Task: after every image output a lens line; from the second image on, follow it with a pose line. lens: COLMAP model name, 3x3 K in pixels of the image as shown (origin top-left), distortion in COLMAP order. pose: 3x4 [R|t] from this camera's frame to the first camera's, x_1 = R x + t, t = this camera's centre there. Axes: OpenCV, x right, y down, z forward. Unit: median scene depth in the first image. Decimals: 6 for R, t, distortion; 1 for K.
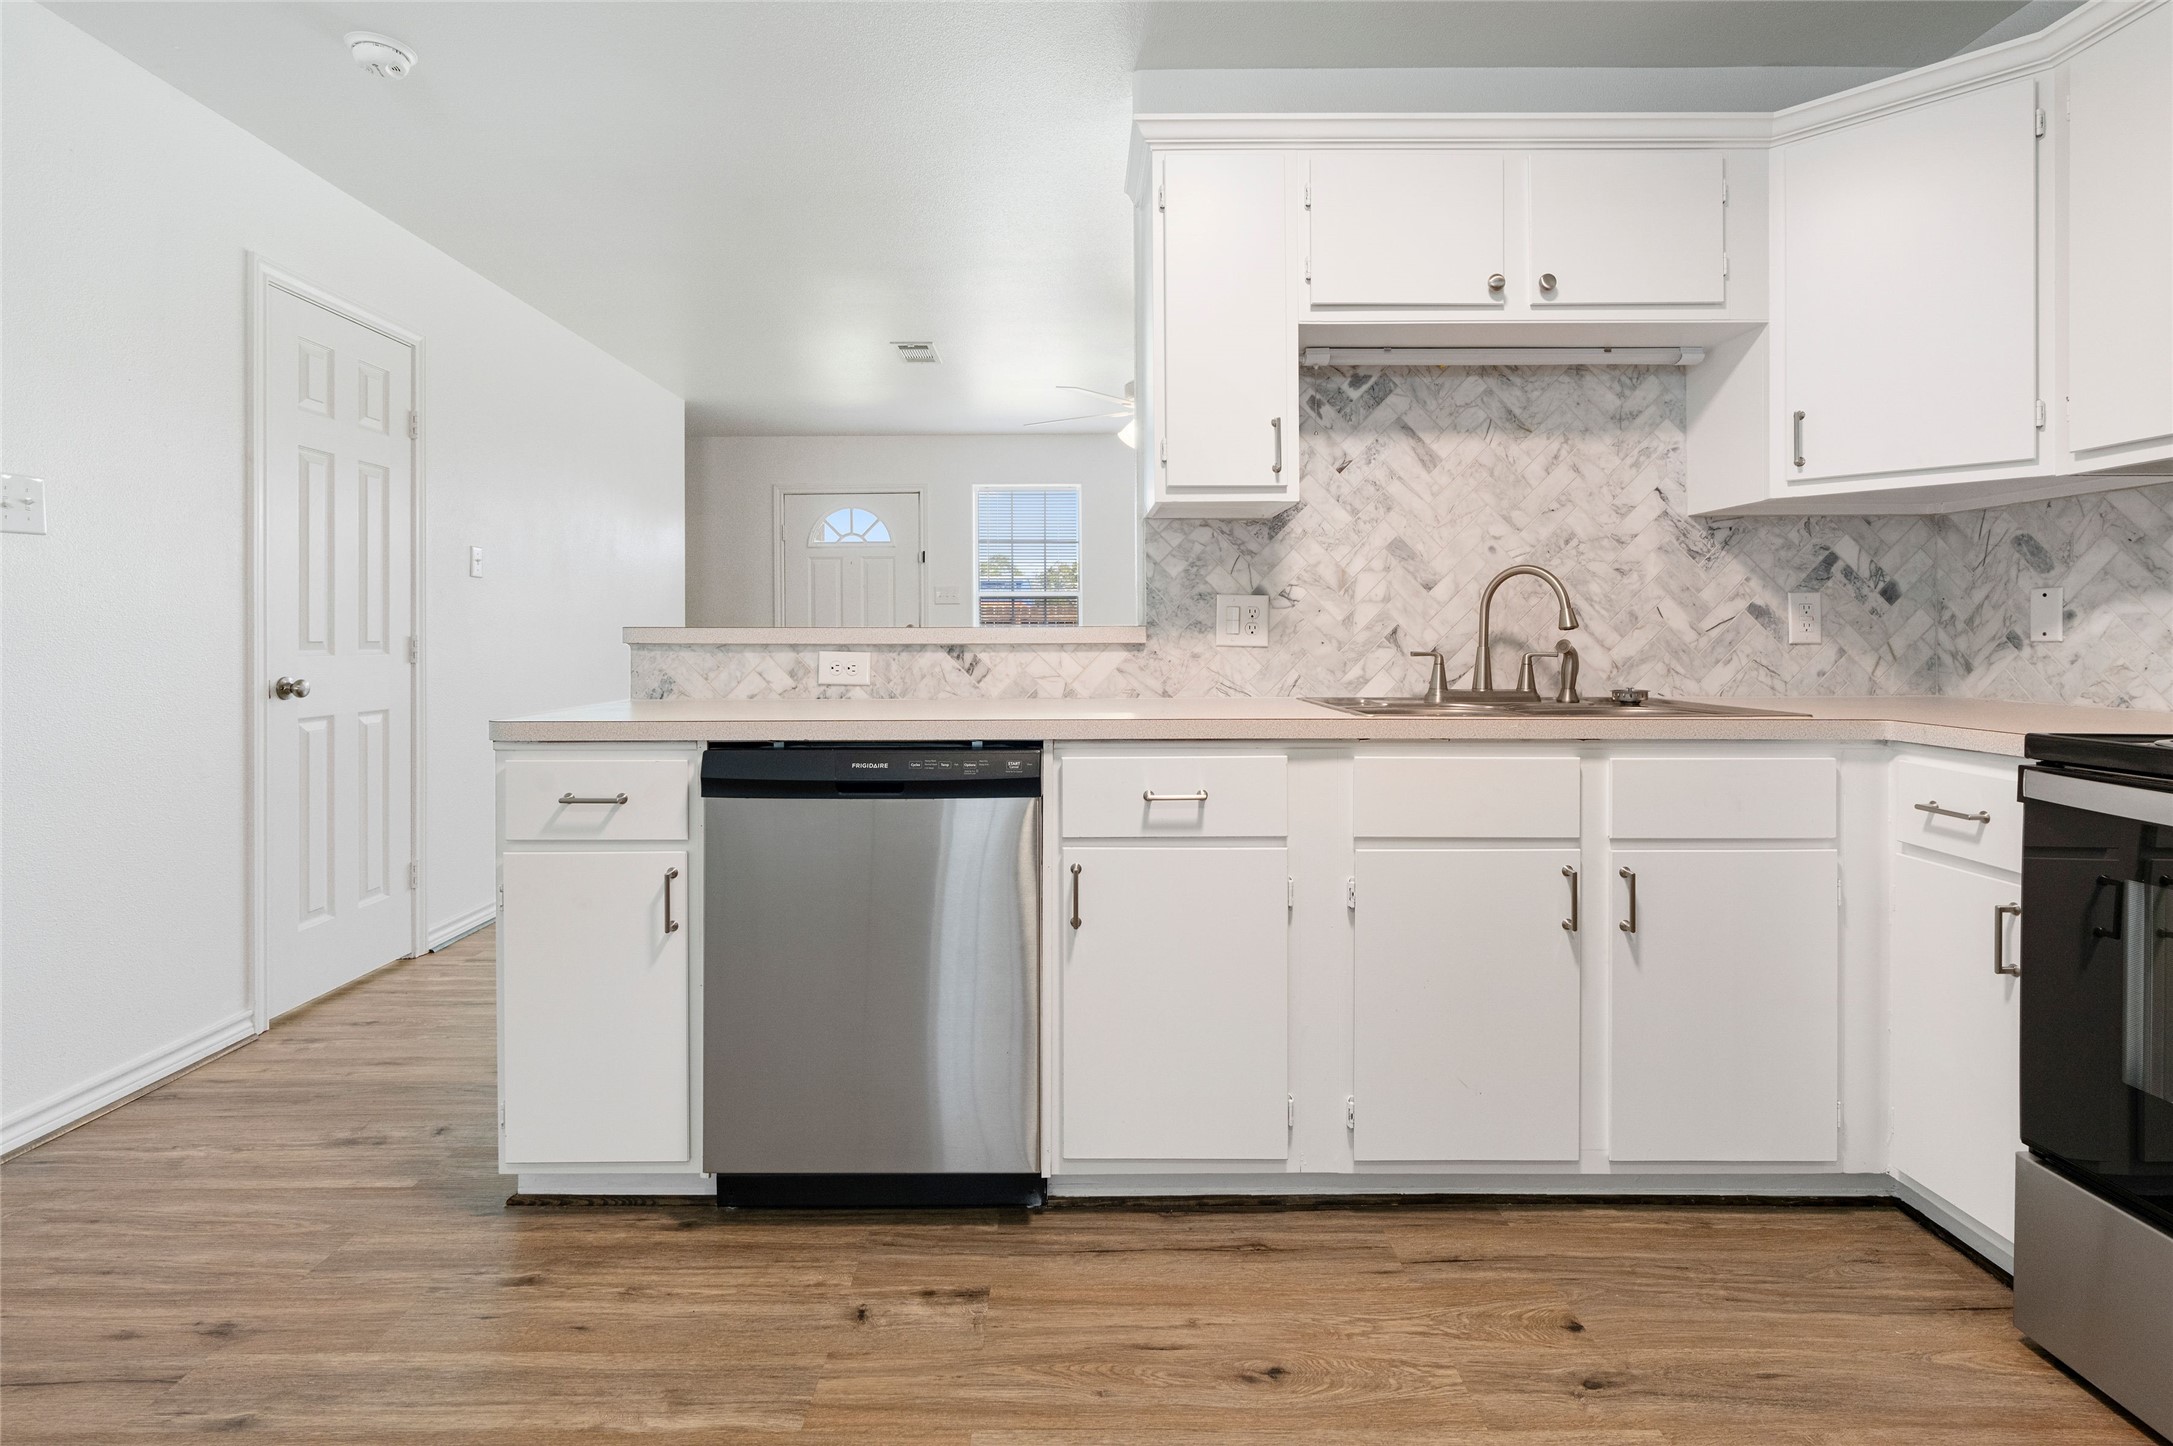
lens RADIAL K [[1014.6, 0, 1075.1], [0, 1014.6, 641.0], [0, 0, 1]] dist [-0.003756, 0.001473]
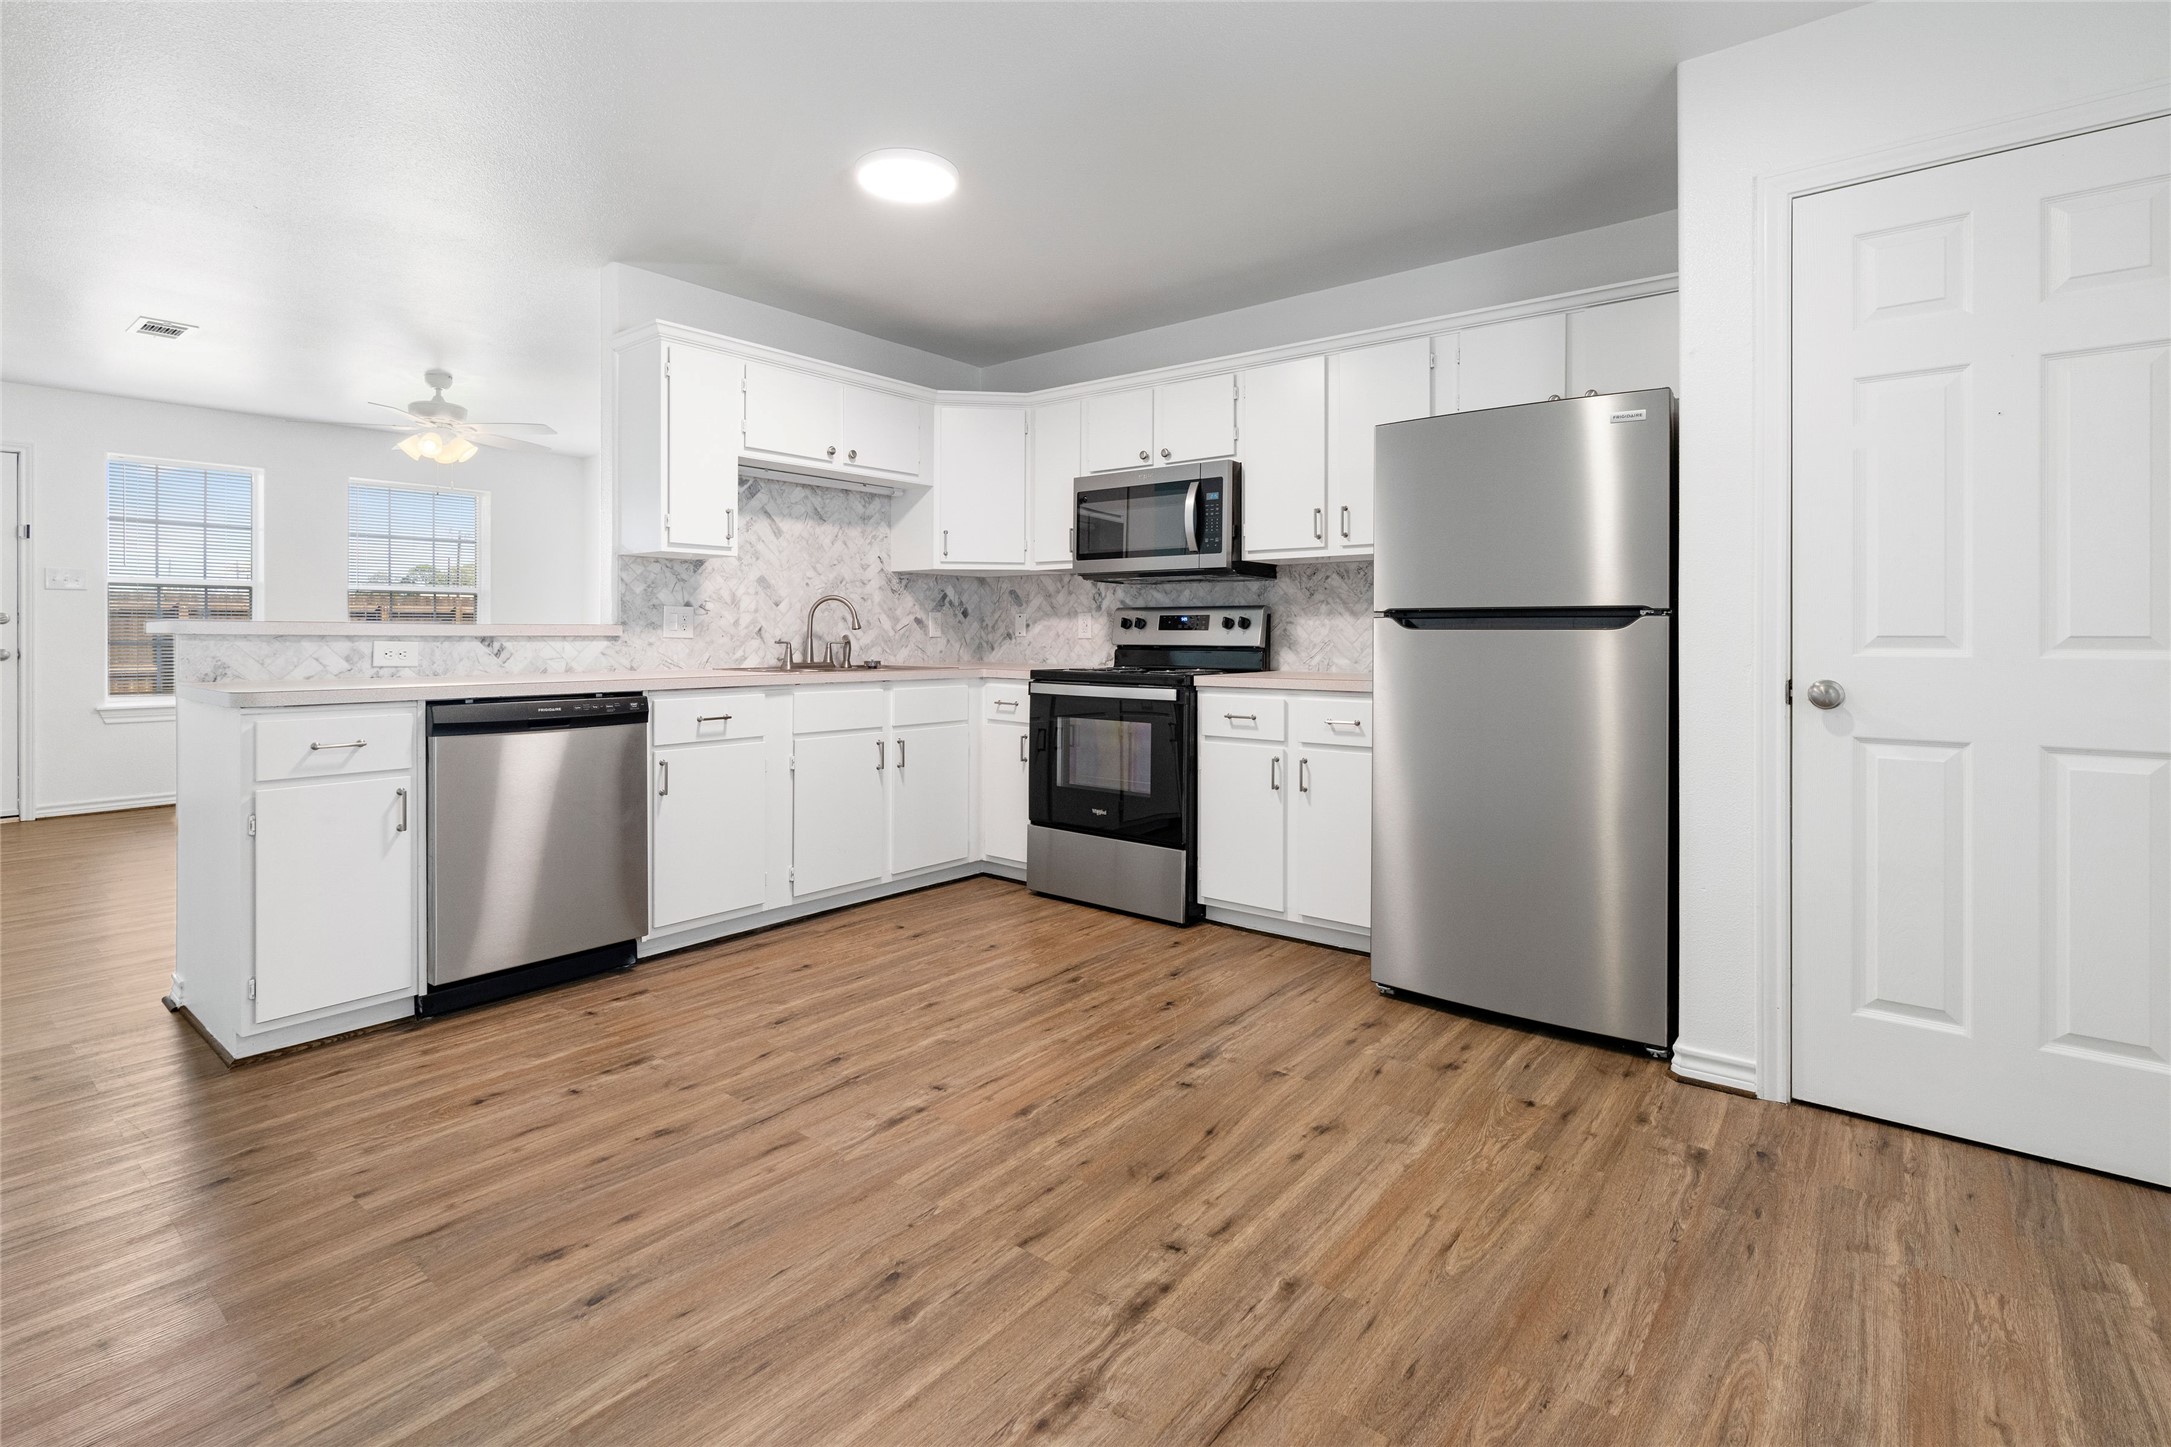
lens RADIAL K [[1026.4, 0, 1067.2], [0, 1026.4, 629.2], [0, 0, 1]] dist [-0.002812, 0.000366]
pose [[0.635371, 0.008486, 0.772160, -0.730271], [-0.003764, 0.999962, -0.007893, 0.001984], [-0.772198, 0.002108, 0.635379, -0.536713]]
